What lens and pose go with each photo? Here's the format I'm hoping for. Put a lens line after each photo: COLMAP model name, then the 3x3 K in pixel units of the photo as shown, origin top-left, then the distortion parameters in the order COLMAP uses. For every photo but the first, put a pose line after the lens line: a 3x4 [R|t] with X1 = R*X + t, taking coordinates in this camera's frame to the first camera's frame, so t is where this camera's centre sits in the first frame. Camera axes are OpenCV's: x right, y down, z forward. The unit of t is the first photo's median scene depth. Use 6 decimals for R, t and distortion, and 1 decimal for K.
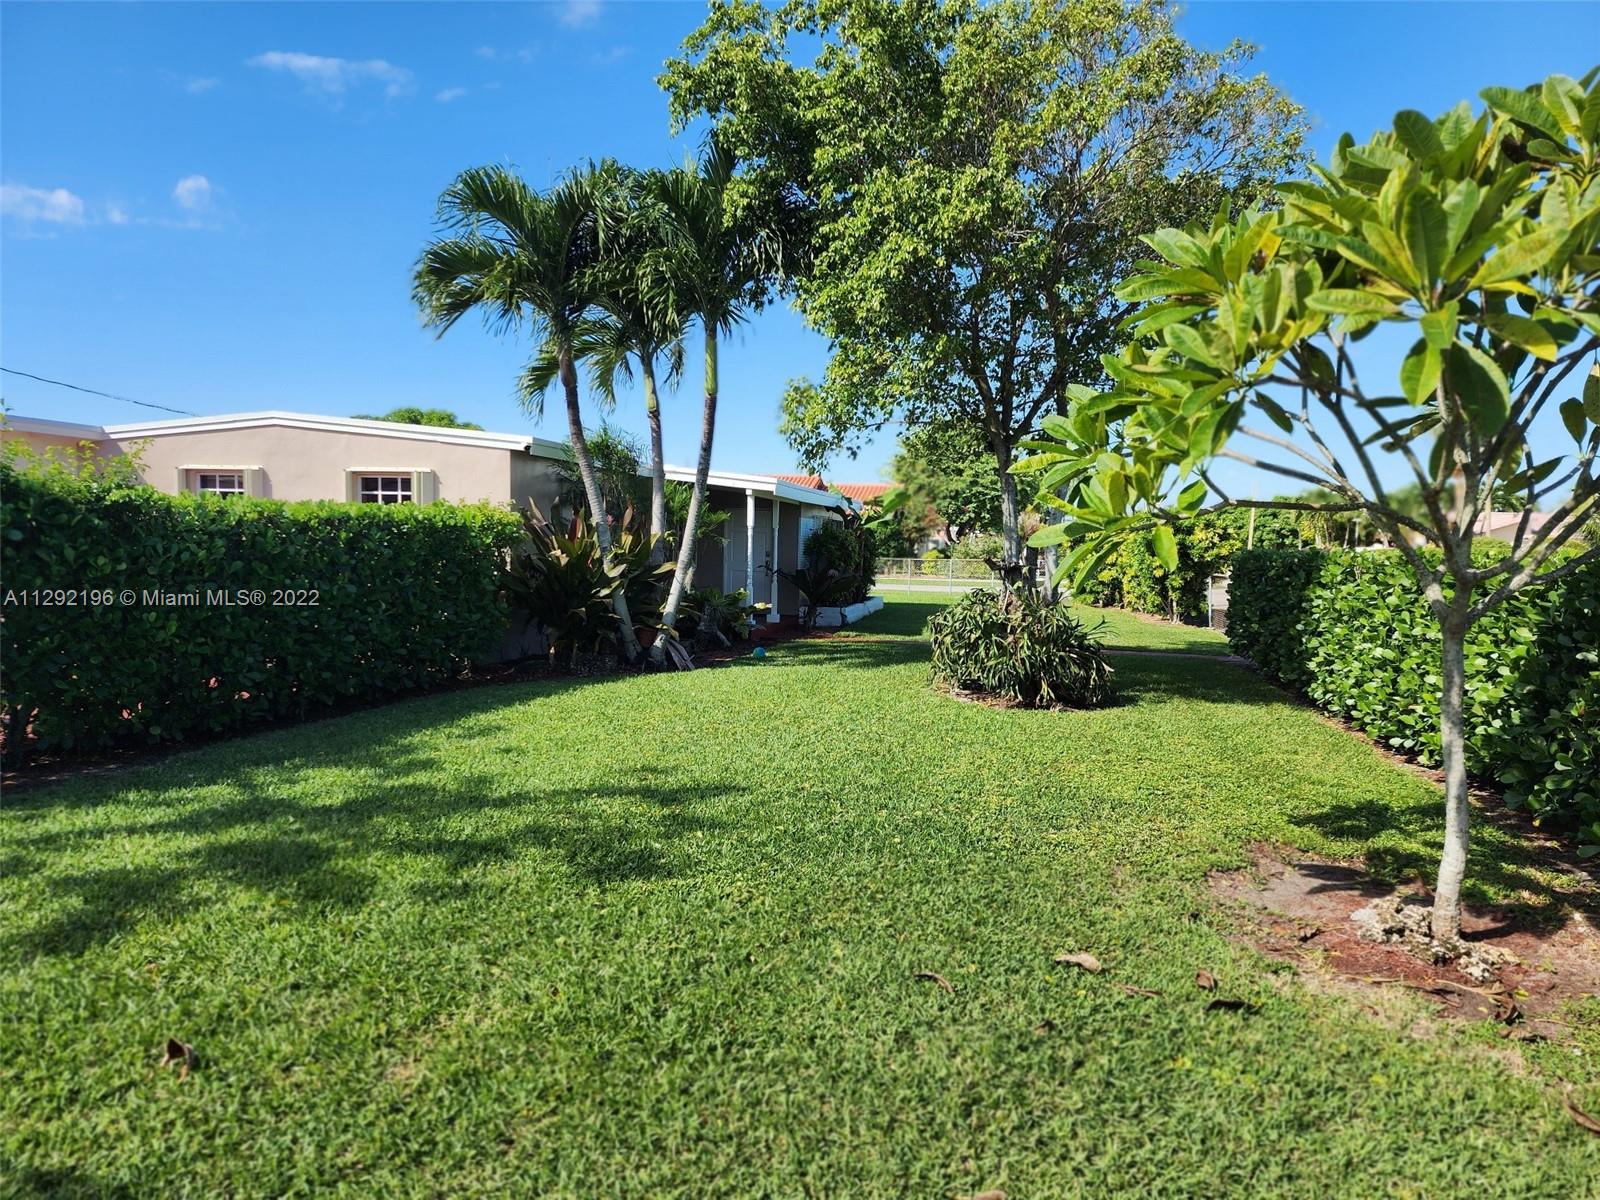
lens RADIAL K [[1066.7, 0, 803.1], [0, 1066.7, 610.1], [0, 0, 1]] dist [0.087268, -0.082741]
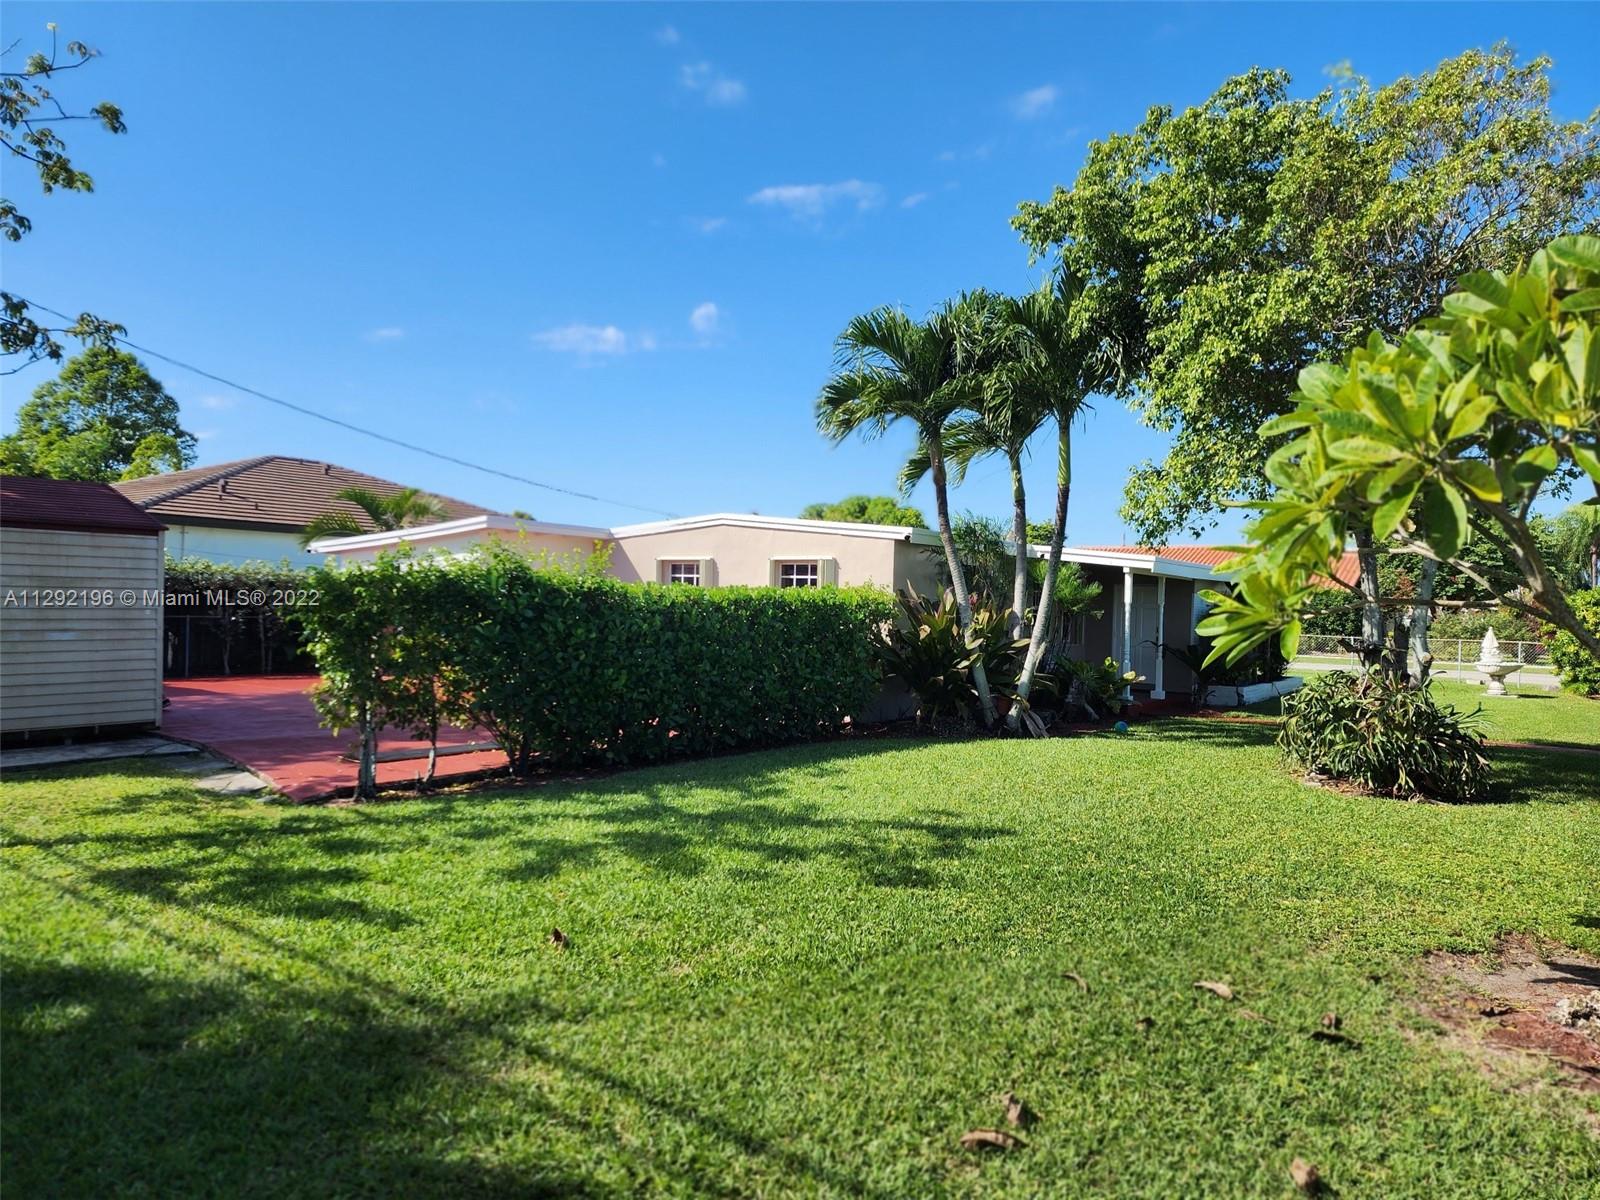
lens RADIAL K [[1082.5, 0, 814.0], [0, 1082.5, 598.9], [0, 0, 1]] dist [0.153100, -0.157574]
pose [[0.918324, 0.003154, -0.395817, 0.137640], [-0.033045, 0.997088, -0.068723, 0.000240], [0.394448, 0.076190, 0.915754, -0.128901]]
